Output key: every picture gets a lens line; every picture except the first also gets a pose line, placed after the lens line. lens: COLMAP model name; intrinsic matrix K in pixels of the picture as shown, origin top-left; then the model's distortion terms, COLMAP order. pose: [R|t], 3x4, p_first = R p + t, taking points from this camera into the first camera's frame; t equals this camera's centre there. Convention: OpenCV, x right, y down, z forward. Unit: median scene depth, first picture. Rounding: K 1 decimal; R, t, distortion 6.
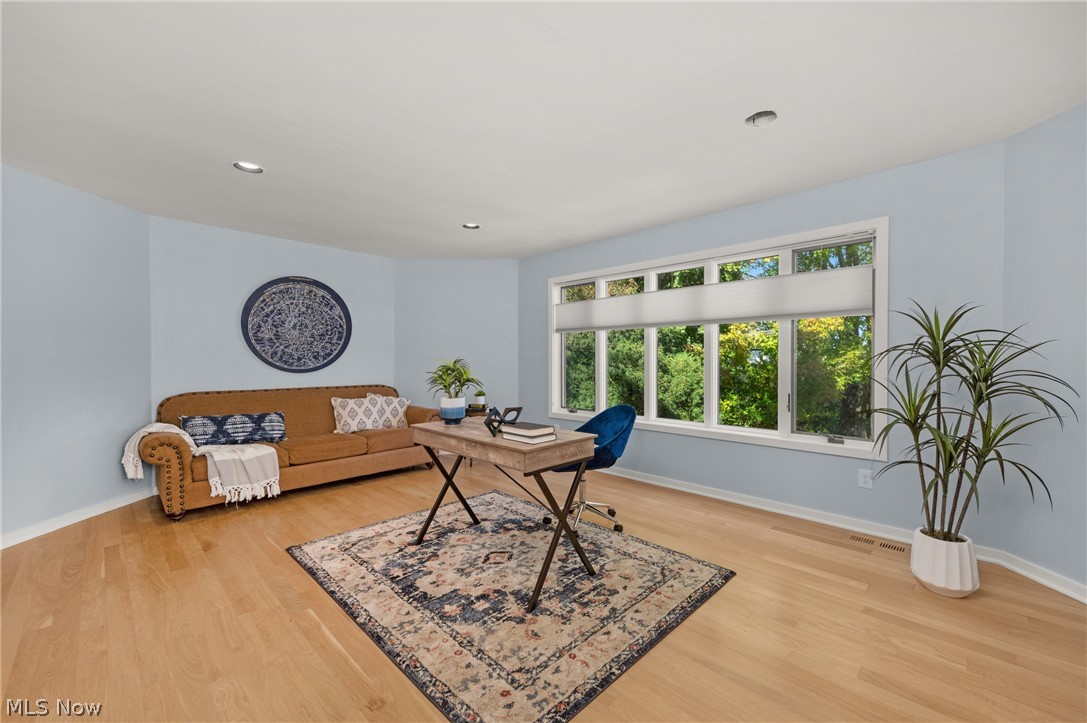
lens RADIAL K [[428.6, 0, 555.4], [0, 428.6, 359.1], [0, 0, 1]] dist [0.001148, -0.000195]
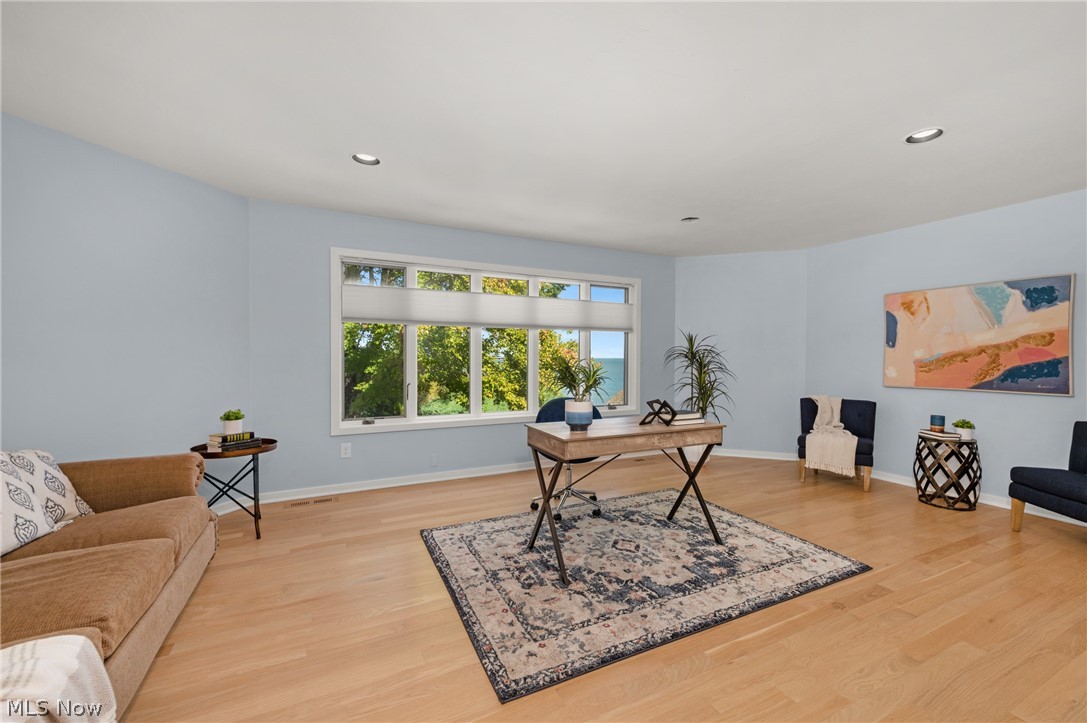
lens RADIAL K [[428.6, 0, 555.4], [0, 428.6, 359.1], [0, 0, 1]] dist [0.001148, -0.000195]
pose [[0.368050, -0.007238, 0.929778, -1.188208], [0.003094, 0.999974, 0.006559, -0.004267], [-0.929801, 0.000463, 0.368063, 0.779380]]
